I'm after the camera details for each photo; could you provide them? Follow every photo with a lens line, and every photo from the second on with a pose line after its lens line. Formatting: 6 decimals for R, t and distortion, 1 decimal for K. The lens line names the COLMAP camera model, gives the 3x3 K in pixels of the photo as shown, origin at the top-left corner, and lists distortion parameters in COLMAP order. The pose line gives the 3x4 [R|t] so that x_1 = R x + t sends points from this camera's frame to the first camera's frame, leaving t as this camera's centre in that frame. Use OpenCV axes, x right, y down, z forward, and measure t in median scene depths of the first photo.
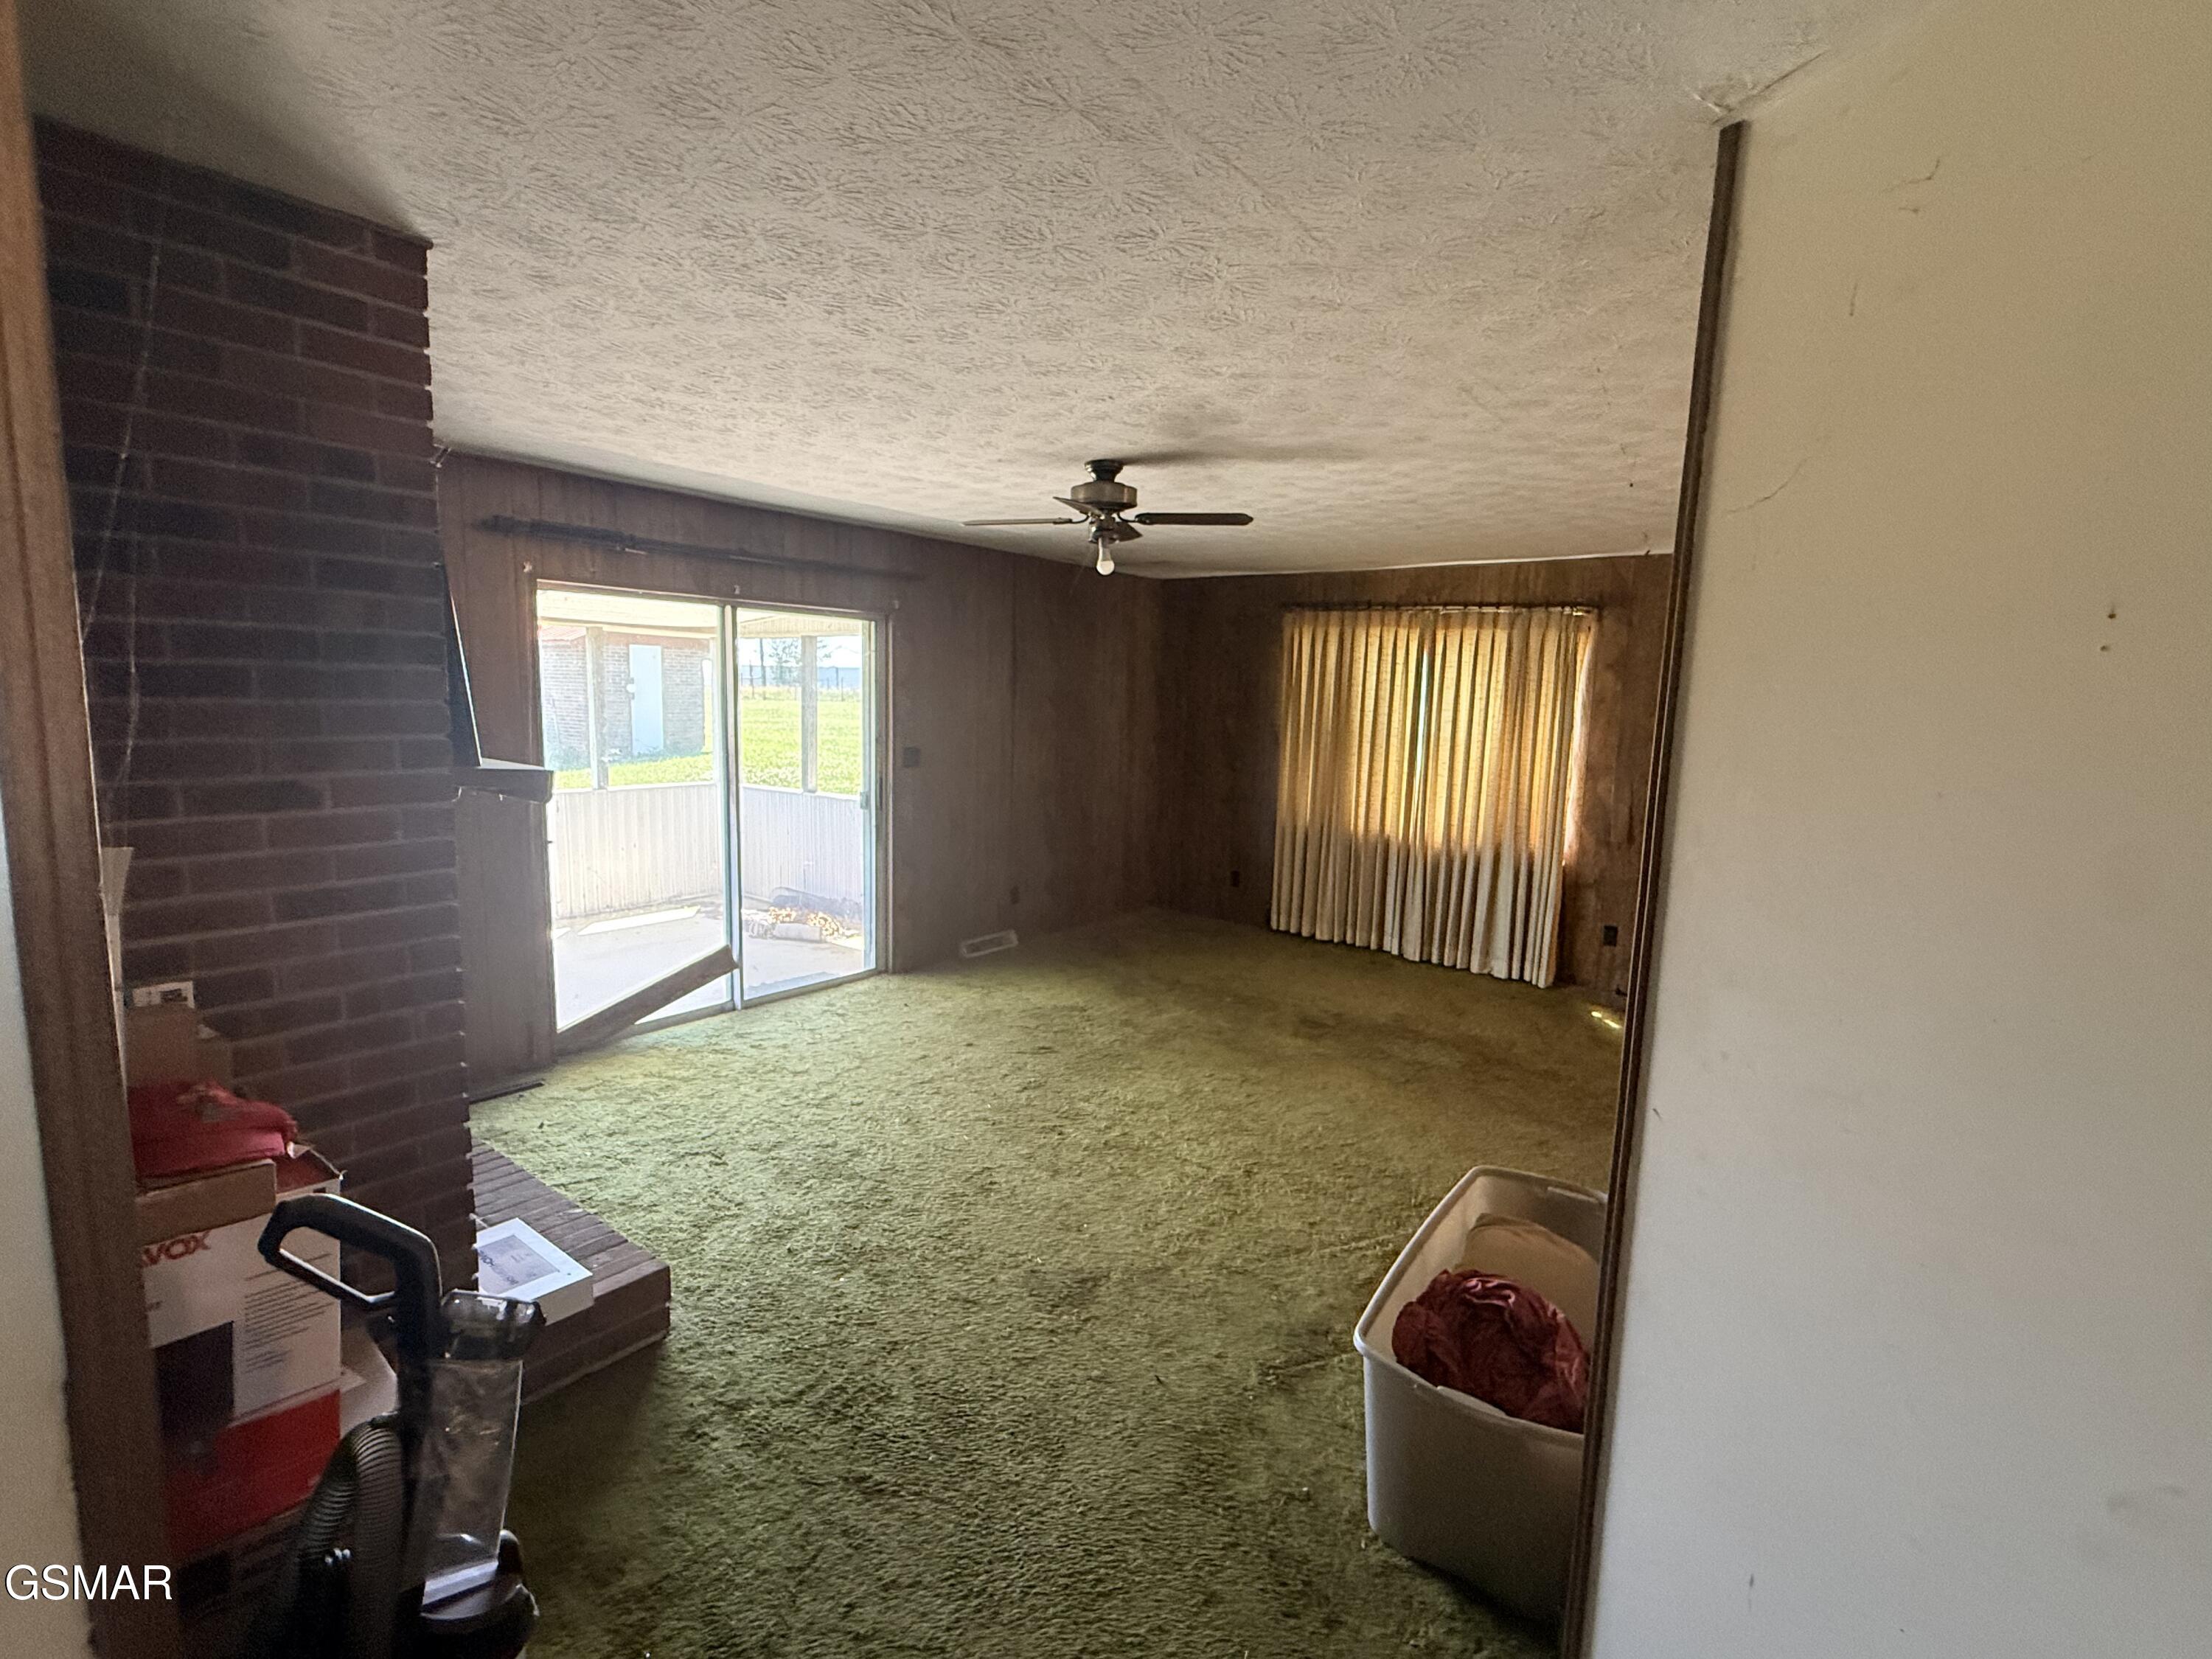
lens RADIAL K [[1014.5, 0, 1106.0], [0, 1014.5, 829.5], [0, 0, 1]] dist [-0.001000, -0.000120]
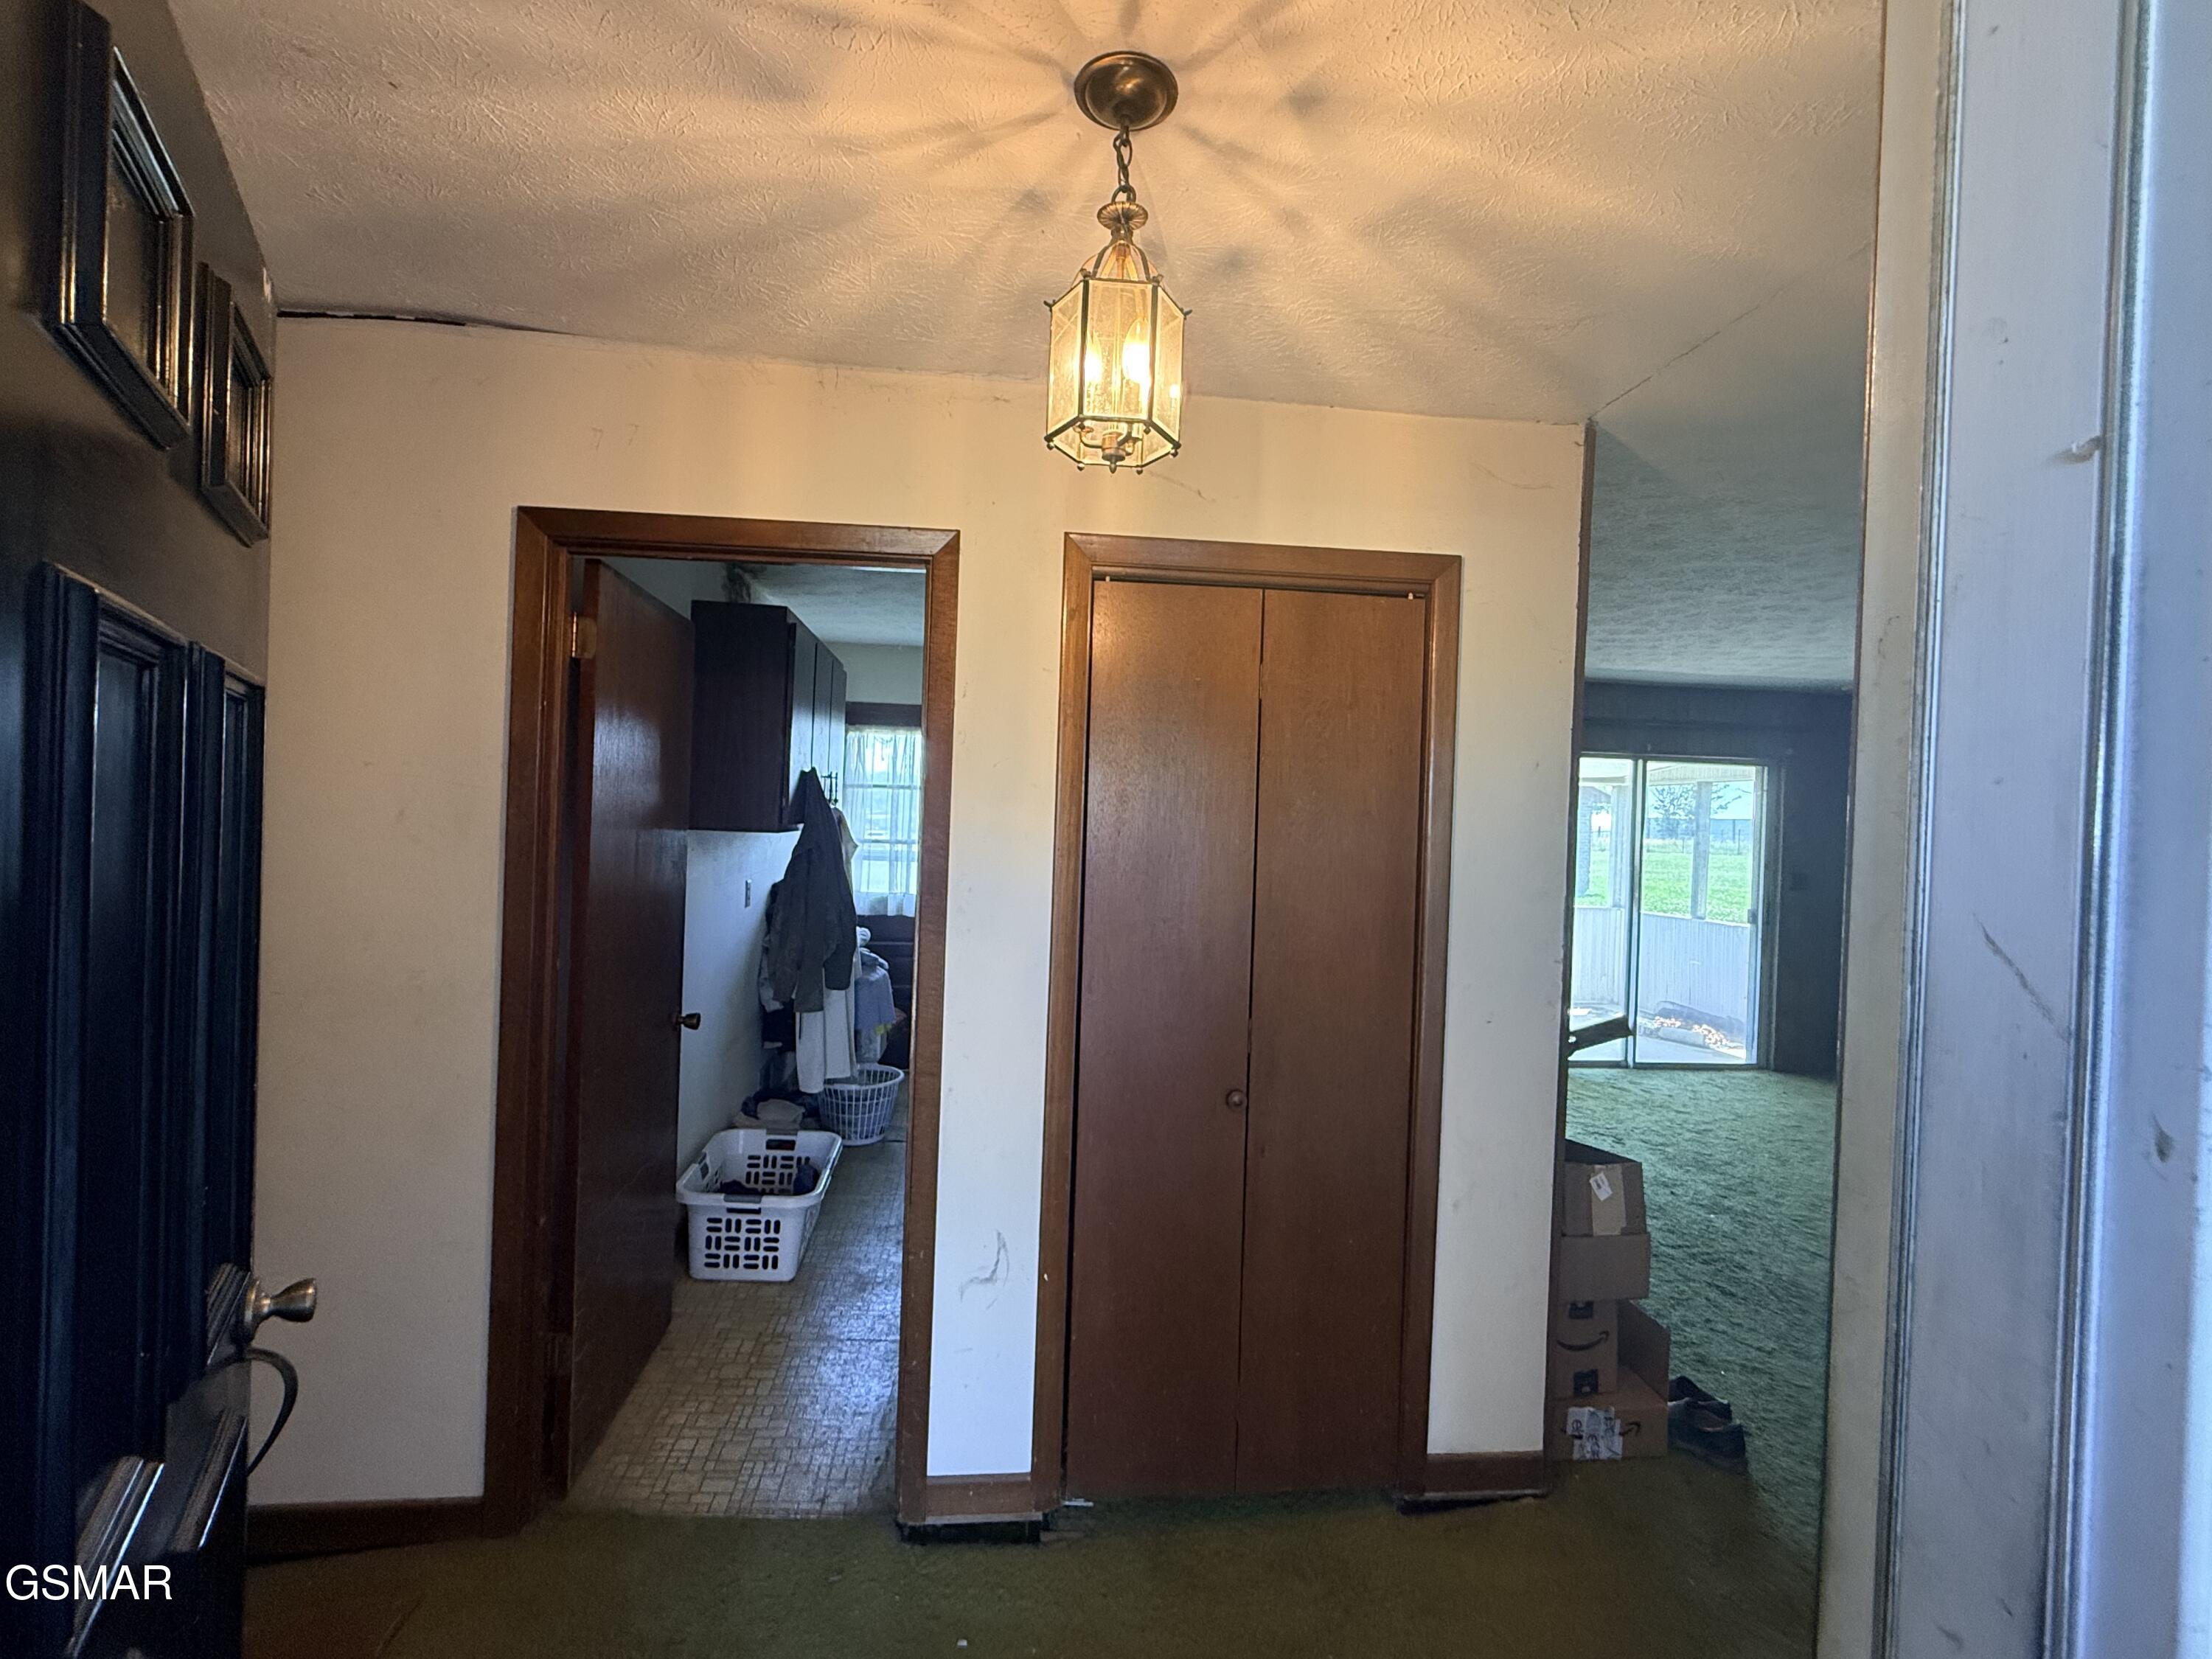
lens RADIAL K [[1014.5, 0, 1106.0], [0, 1014.5, 829.5], [0, 0, 1]] dist [-0.001000, -0.000120]
pose [[0.688637, -0.000268, -0.725106, 0.111181], [-0.109211, 0.988554, -0.104083, 0.085328], [0.716834, 0.150865, 0.680726, -0.395499]]
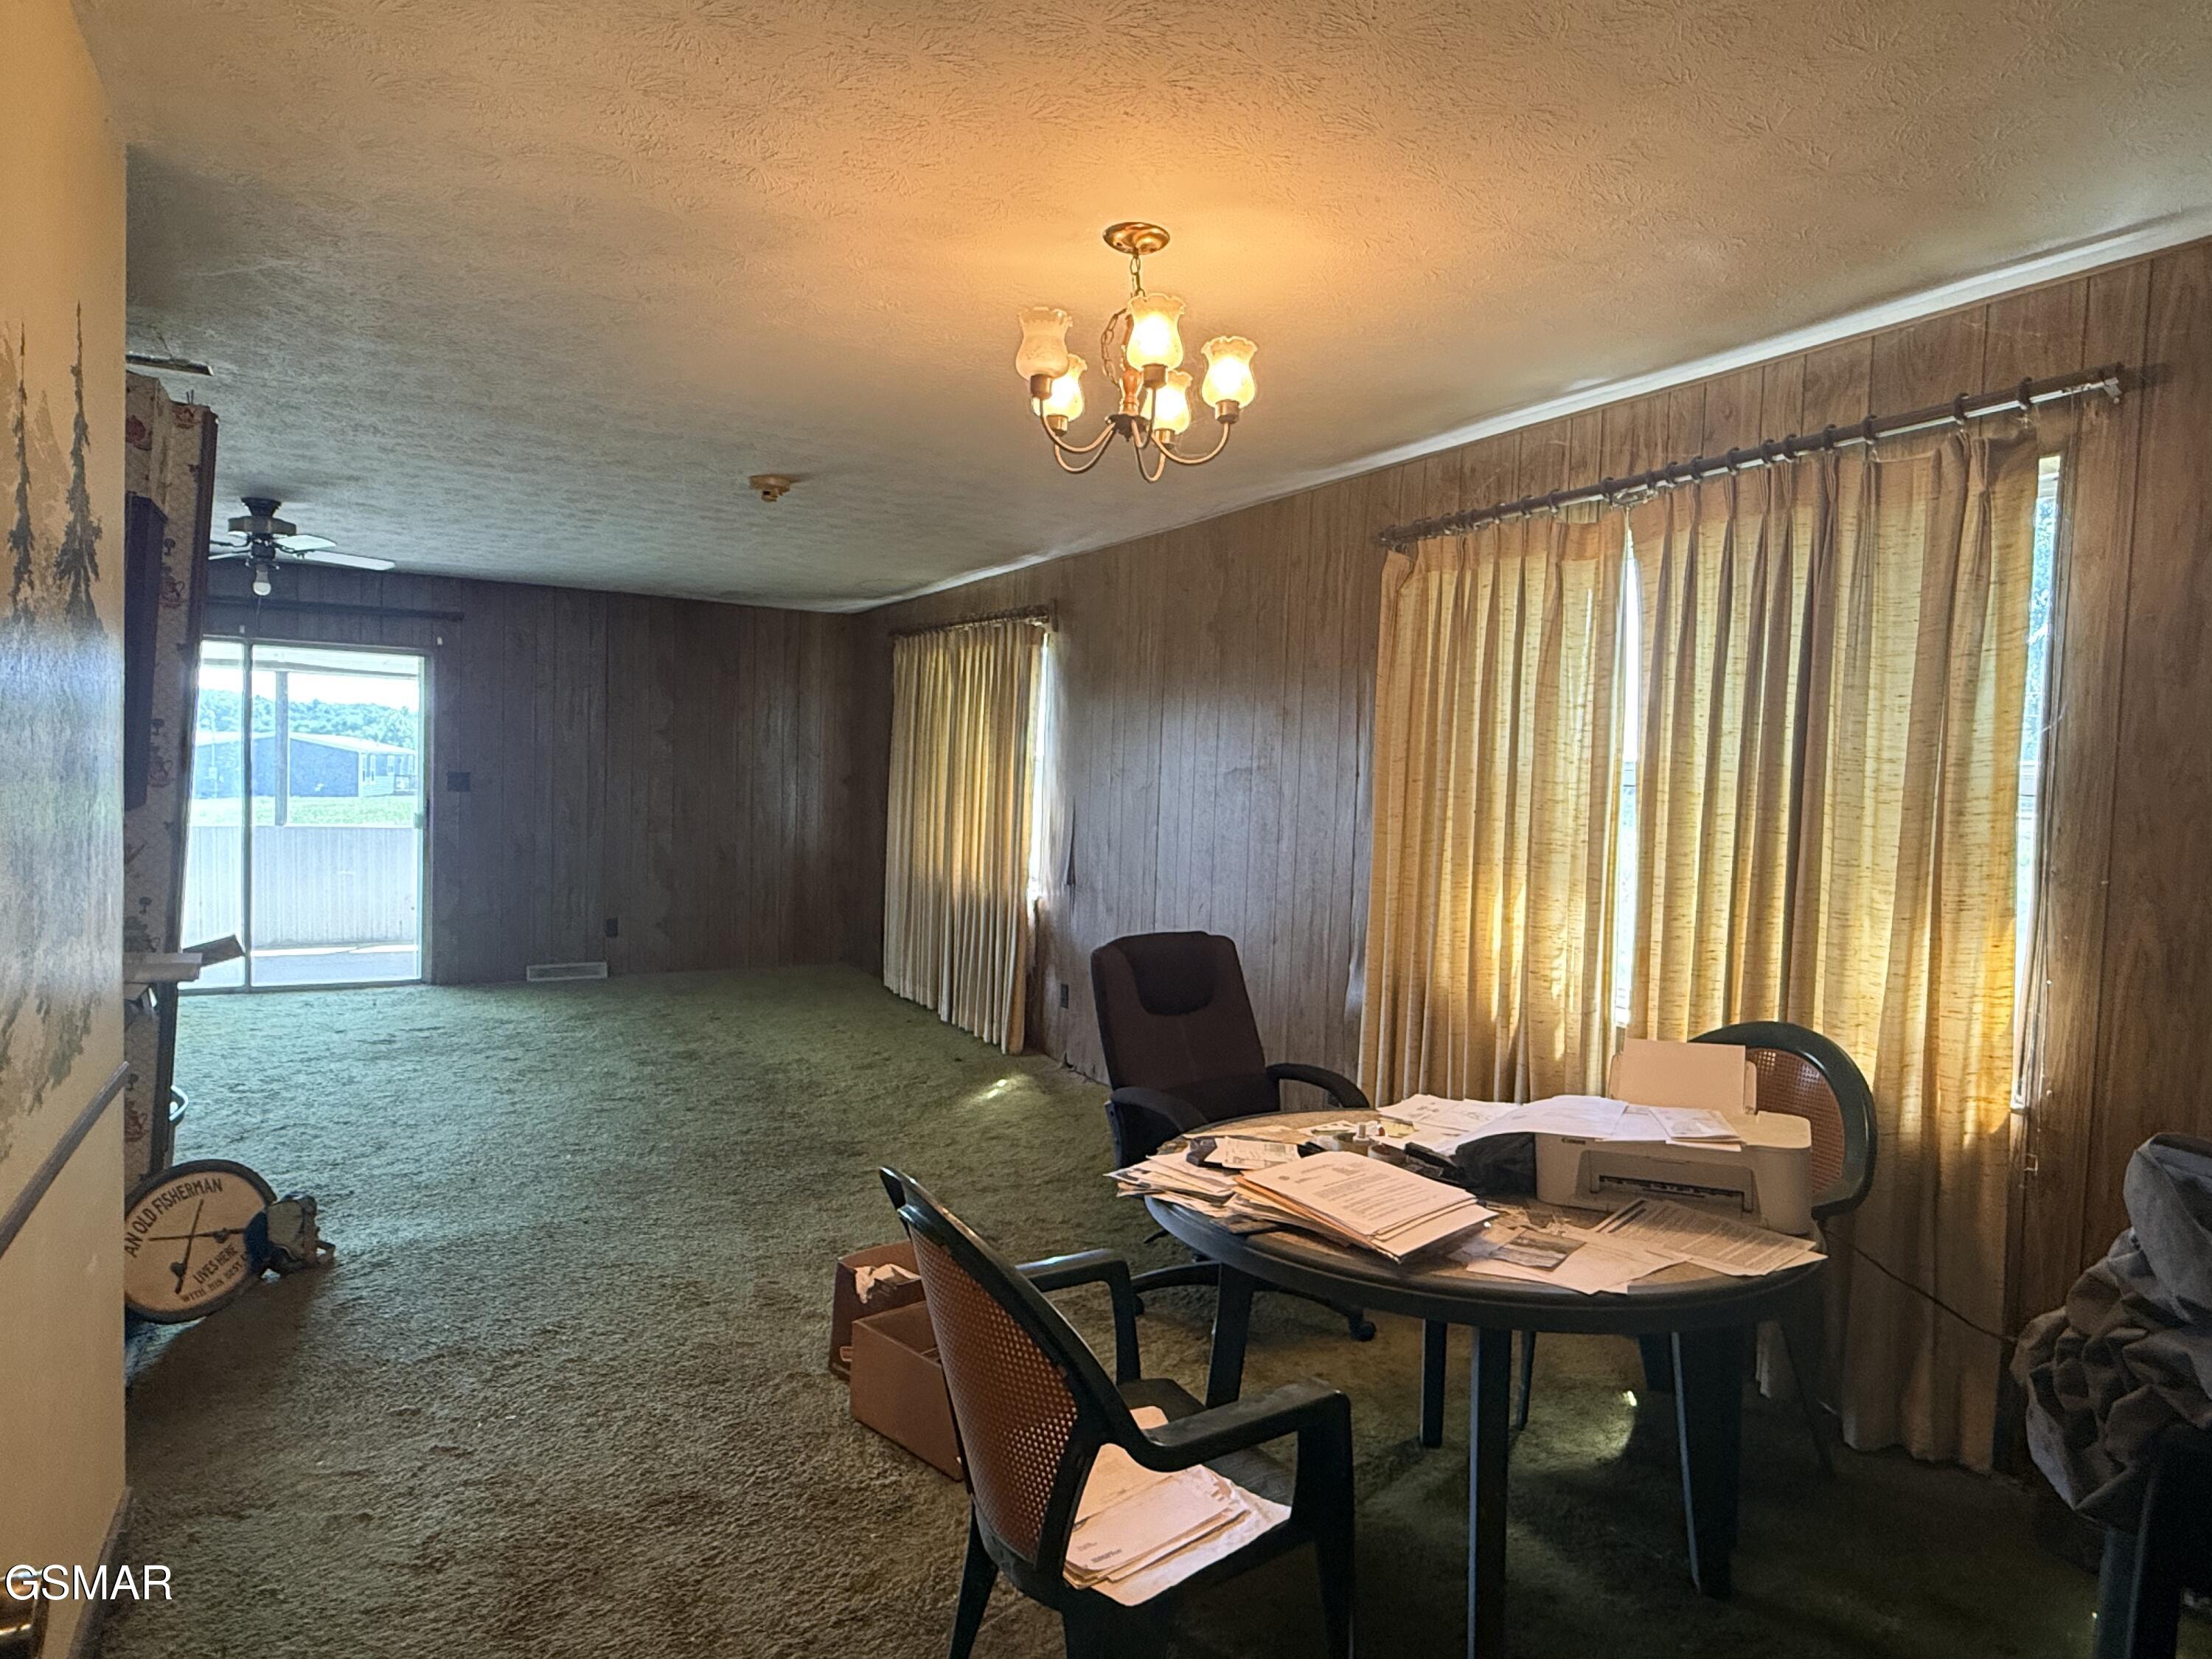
lens RADIAL K [[1248.5, 0, 1106.0], [0, 1248.5, 829.5], [0, 0, 1]] dist [-0.018191, 0.000054]
pose [[0.933974, 0.018997, -0.356835, 1.033605], [-0.053717, 0.994702, -0.087644, 0.064673], [0.353280, 0.101026, 0.930047, 0.033649]]
